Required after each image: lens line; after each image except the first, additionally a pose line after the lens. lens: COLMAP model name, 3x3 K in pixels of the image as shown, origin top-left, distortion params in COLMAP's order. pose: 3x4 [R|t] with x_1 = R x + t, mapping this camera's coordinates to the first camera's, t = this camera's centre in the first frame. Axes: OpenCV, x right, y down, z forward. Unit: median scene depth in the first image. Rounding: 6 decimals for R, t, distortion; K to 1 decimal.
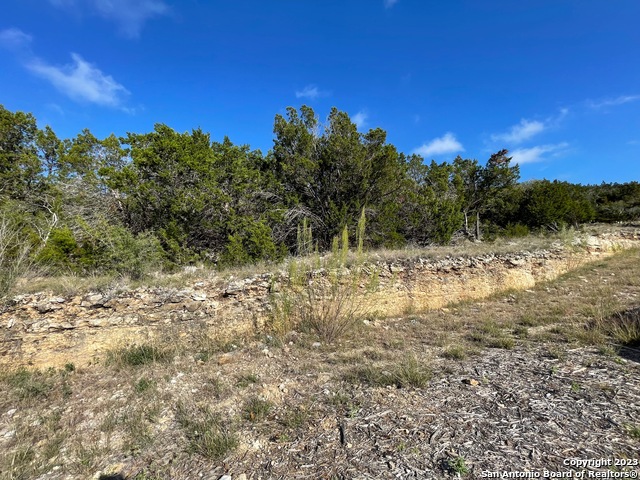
lens RADIAL K [[260.5, 0, 314.2], [0, 260.5, 239.2], [0, 0, 1]] dist [0.009991, -0.000149]
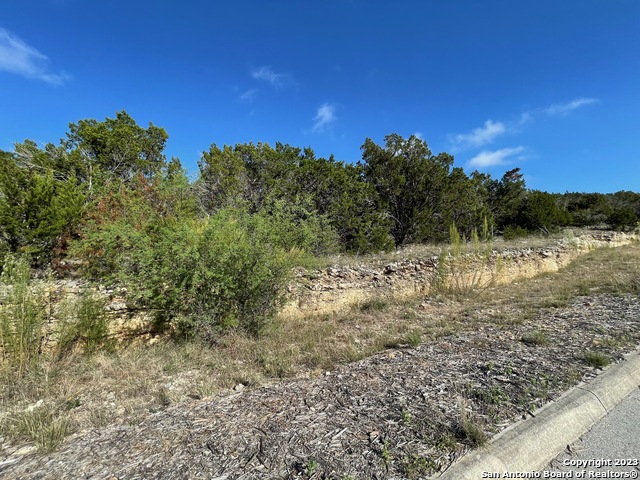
lens RADIAL K [[260.5, 0, 326.9], [0, 260.5, 241.3], [0, 0, 1]] dist [0.009991, -0.000149]
pose [[0.994537, 0.004862, 0.104273, -0.515998], [-0.005242, 0.999981, 0.003373, 0.021020], [-0.104255, -0.003901, 0.994543, -0.261663]]
